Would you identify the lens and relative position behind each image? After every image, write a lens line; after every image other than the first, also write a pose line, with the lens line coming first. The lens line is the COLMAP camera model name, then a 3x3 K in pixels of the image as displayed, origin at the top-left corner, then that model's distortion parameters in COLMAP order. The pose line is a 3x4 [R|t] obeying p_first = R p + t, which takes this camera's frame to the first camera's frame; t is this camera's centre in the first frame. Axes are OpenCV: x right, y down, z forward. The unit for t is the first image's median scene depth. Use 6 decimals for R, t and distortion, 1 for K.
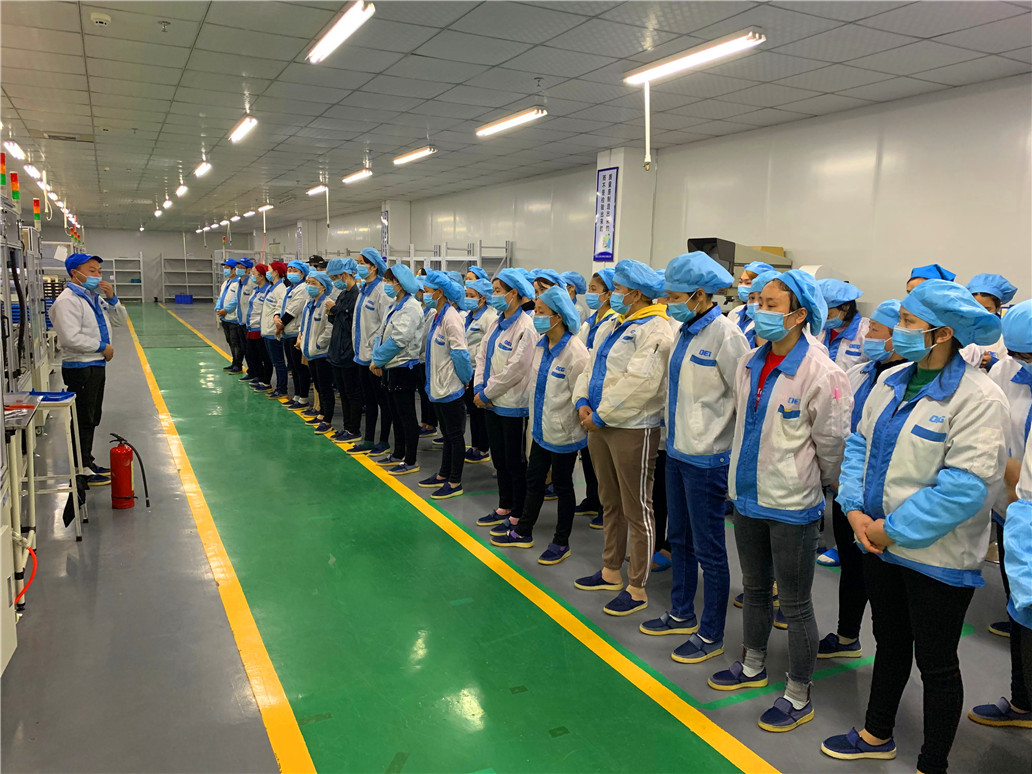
lens RADIAL K [[801.5, 0, 503.9], [0, 801.5, 384.9], [0, 0, 1]] dist [0.037863, -0.028170]
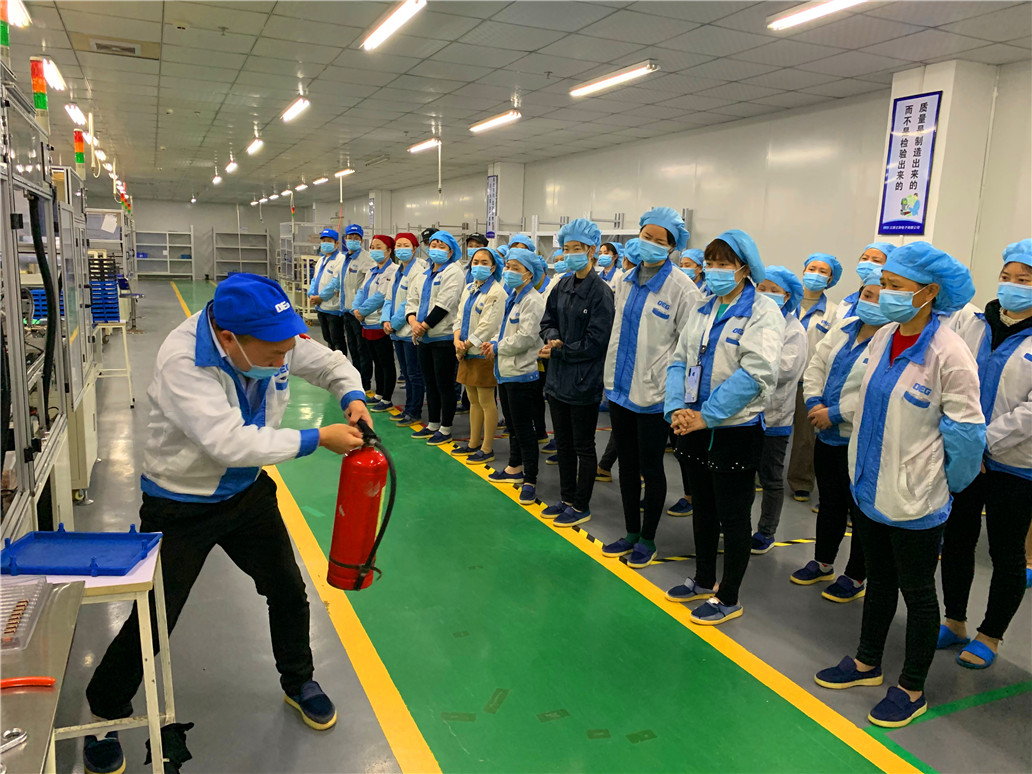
lens RADIAL K [[801.5, 0, 508.7], [0, 801.5, 375.0], [0, 0, 1]] dist [0.037863, -0.028170]
pose [[0.999174, 0.016207, -0.037257, -0.125304], [-0.015702, 0.999781, 0.013800, -0.028963], [0.037473, -0.013204, 0.999210, 0.220191]]
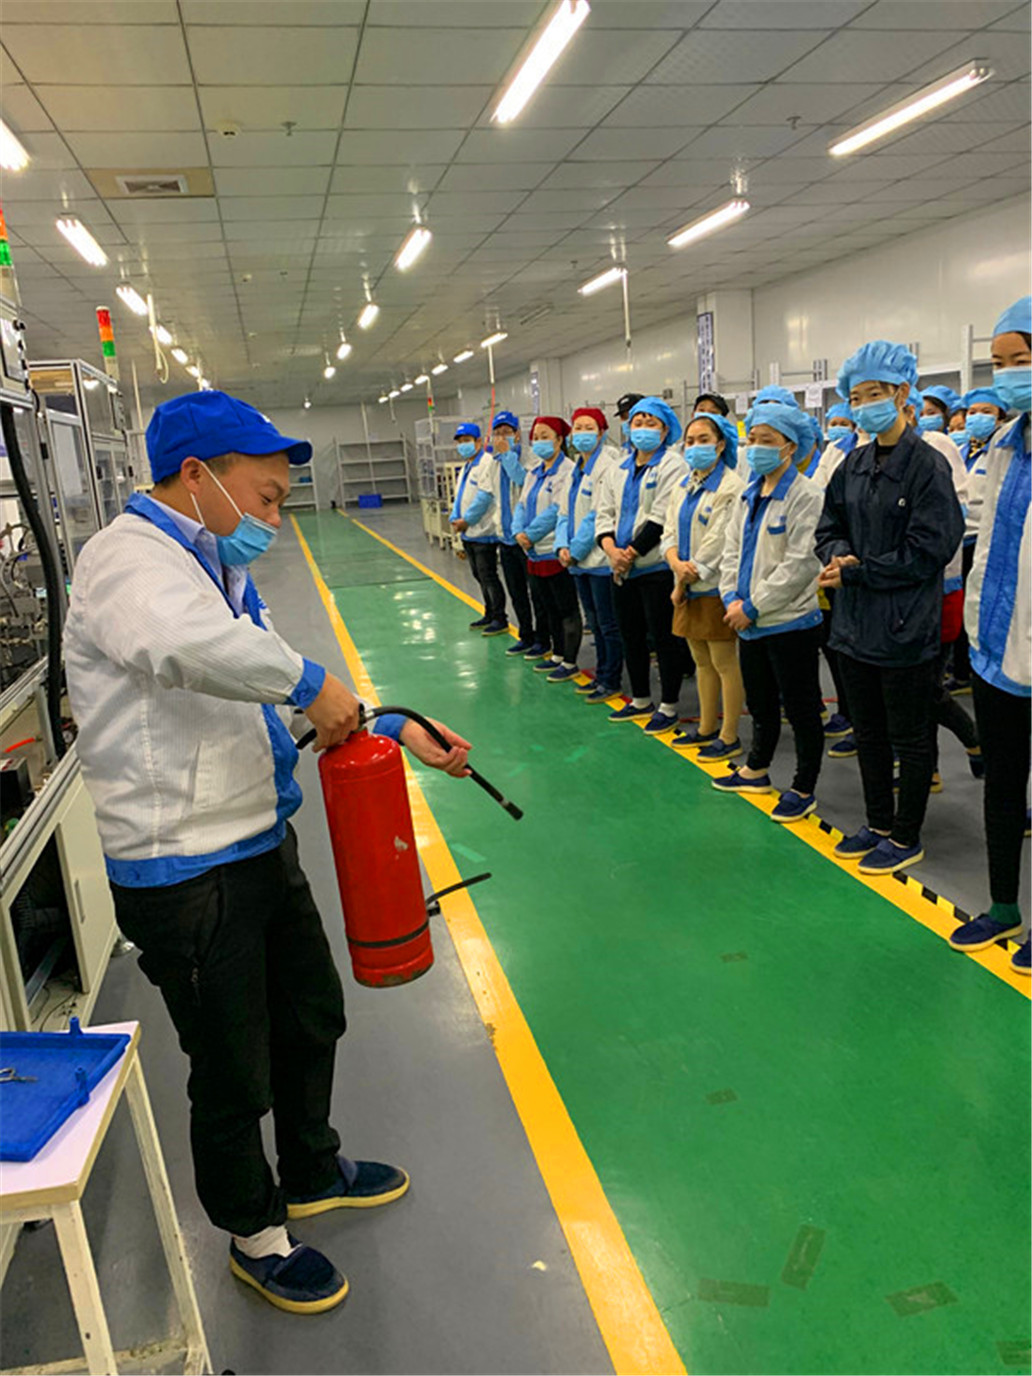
lens RADIAL K [[1068.6, 0, 513.7], [0, 1068.6, 686.2], [0, 0, 1]] dist [0.037863, -0.028170]
pose [[0.969009, -0.038000, -0.244085, -0.134377], [0.059578, 0.994880, 0.081637, -0.034726], [0.239733, -0.093649, 0.966312, 0.281387]]
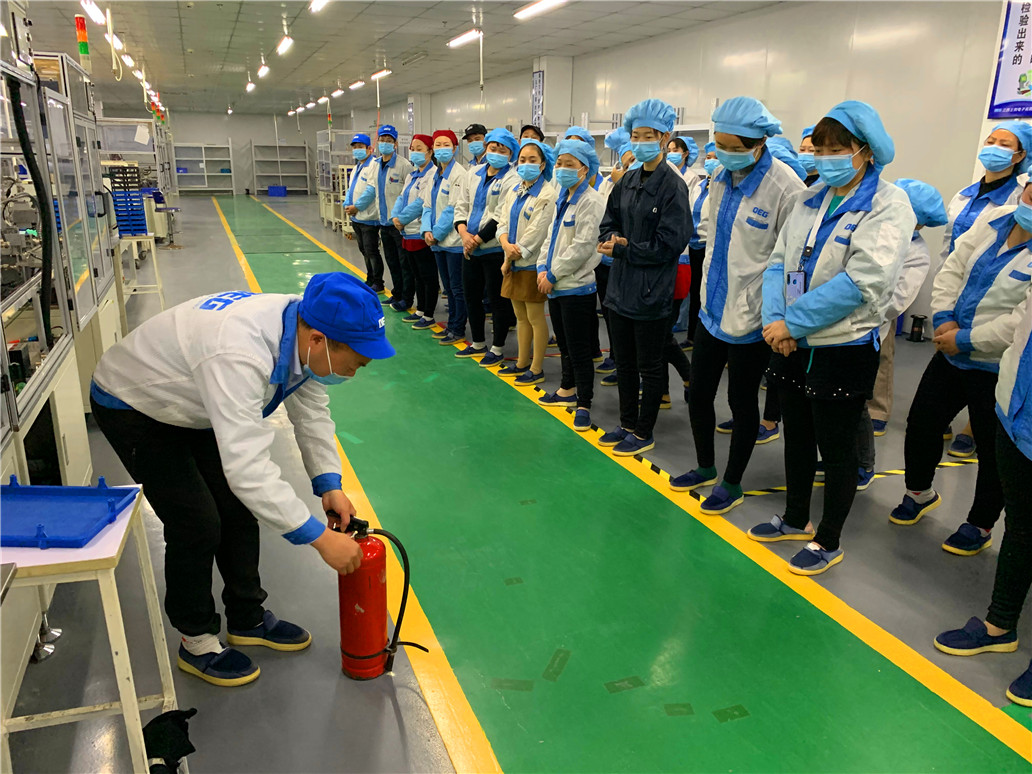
lens RADIAL K [[801.5, 0, 506.5], [0, 801.5, 381.3], [0, 0, 1]] dist [0.037863, -0.028170]
pose [[0.995453, 0.017088, -0.093712, -0.130288], [-0.005015, 0.991816, 0.127577, -0.027398], [0.095125, -0.126527, 0.987392, 0.257063]]
